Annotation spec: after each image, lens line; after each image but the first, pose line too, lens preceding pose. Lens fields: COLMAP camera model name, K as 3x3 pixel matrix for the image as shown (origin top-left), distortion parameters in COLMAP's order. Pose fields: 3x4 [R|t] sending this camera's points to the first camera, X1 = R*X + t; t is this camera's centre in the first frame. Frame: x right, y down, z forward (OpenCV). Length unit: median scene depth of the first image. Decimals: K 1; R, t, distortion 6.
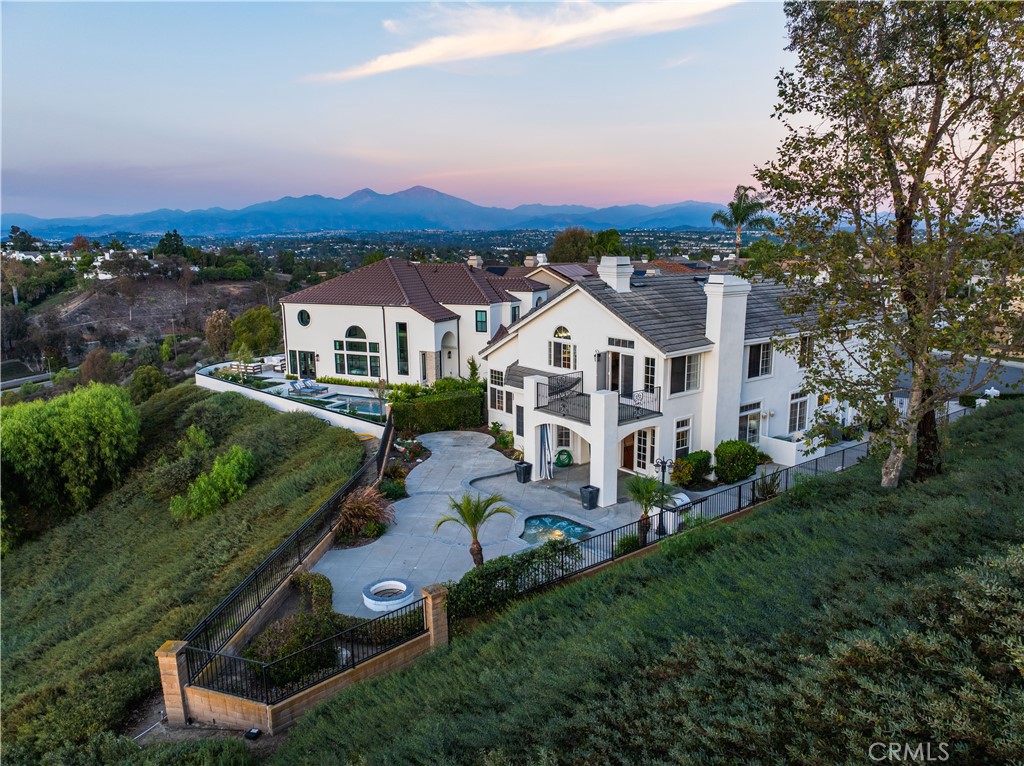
lens RADIAL K [[729.2, 0, 512.0], [0, 729.2, 383.0], [0, 0, 1]] dist [0.001337, -0.001235]
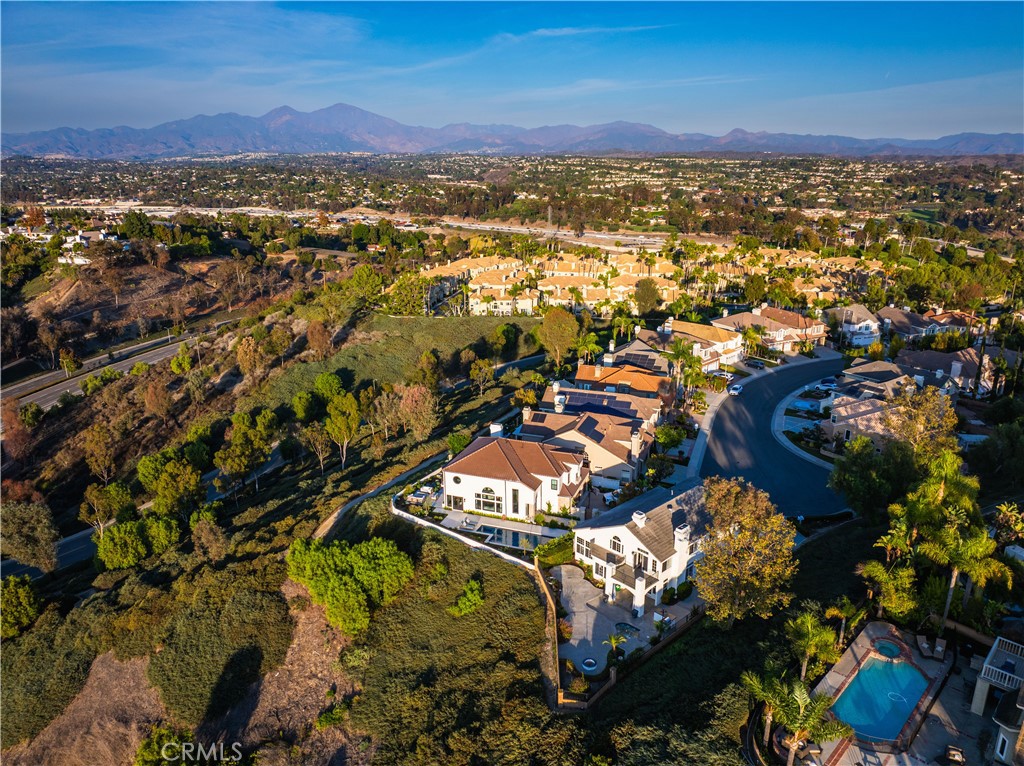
lens RADIAL K [[729.2, 0, 512.0], [0, 729.2, 383.0], [0, 0, 1]] dist [0.001337, -0.001235]
pose [[0.995495, -0.024987, 0.091457, -0.340252], [0.015361, 0.994409, 0.104477, -0.585080], [-0.093557, -0.102601, 0.990313, -0.936148]]
